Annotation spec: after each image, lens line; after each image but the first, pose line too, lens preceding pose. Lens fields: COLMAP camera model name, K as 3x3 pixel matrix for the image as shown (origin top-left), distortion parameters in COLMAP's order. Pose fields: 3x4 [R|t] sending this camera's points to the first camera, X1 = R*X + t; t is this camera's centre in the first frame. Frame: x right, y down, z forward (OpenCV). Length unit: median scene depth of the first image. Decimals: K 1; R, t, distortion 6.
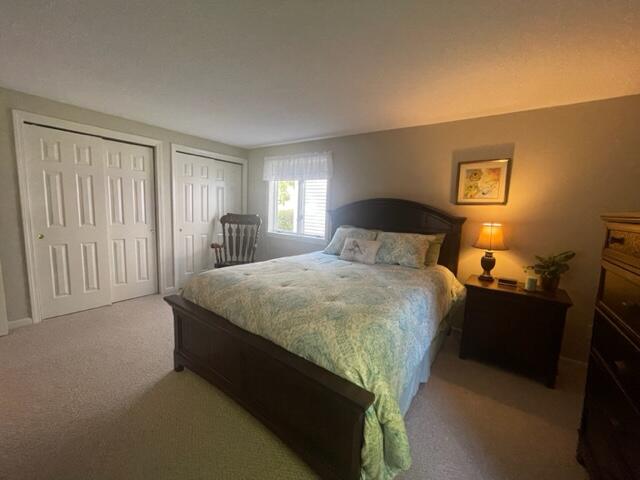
lens RADIAL K [[258.2, 0, 319.3], [0, 258.2, 238.1], [0, 0, 1]] dist [-0.003694, -0.000032]
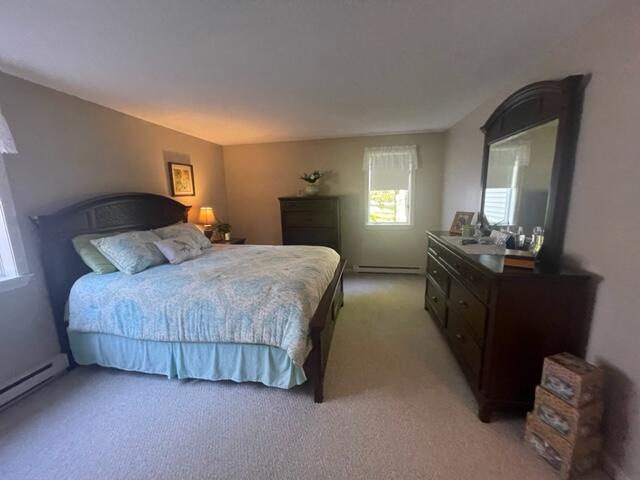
lens RADIAL K [[258.2, 0, 320.7], [0, 258.2, 239.2], [0, 0, 1]] dist [-0.003694, -0.000032]
pose [[-0.440857, -0.183414, 0.878638, -0.924914], [0.113381, 0.959678, 0.257220, -0.176822], [-0.890387, 0.213018, -0.402286, 0.937803]]
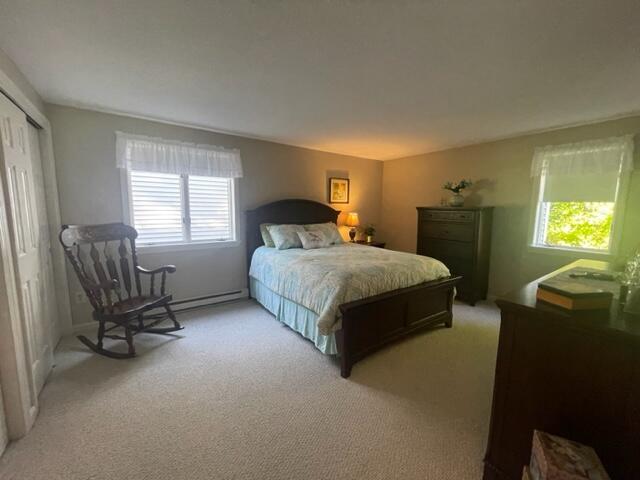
lens RADIAL K [[258.2, 0, 320.8], [0, 258.2, 239.0], [0, 0, 1]] dist [-0.003694, -0.000032]
pose [[0.309446, -0.151854, 0.938714, -1.099065], [0.115386, 0.985869, 0.121445, -0.115616], [-0.943891, 0.070733, 0.322595, 0.553625]]
